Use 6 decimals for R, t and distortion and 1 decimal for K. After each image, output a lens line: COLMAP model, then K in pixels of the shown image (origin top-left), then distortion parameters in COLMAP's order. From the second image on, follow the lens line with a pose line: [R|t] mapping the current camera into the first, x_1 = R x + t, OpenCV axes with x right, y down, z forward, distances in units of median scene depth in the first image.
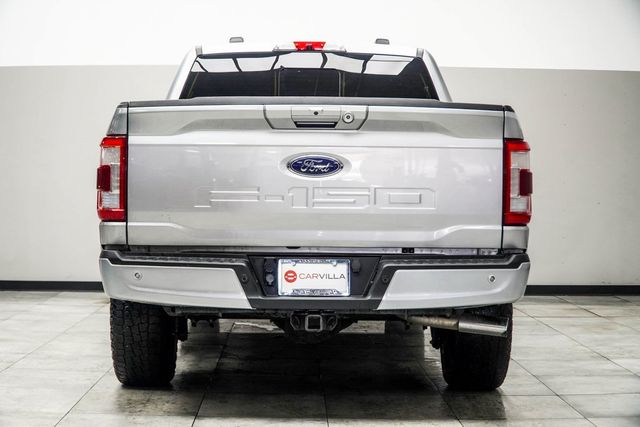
lens RADIAL K [[1102.4, 0, 321.4], [0, 1102.4, 217.2], [0, 0, 1]] dist [-0.356738, 0.000000]
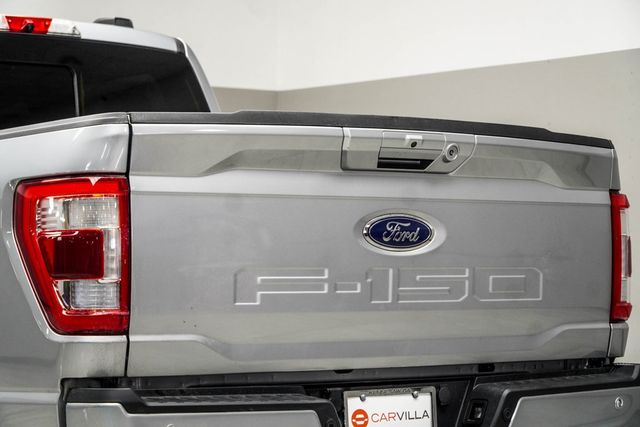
lens RADIAL K [[1942.7, 0, 320.9], [0, 1942.7, 210.4], [0, 0, 1]] dist [-0.502165, 0.000000]
pose [[0.819329, 0.006421, 0.573287, -0.644603], [0.031504, 0.997922, -0.056202, -0.000501], [-0.572457, 0.064109, 0.817425, 0.158747]]
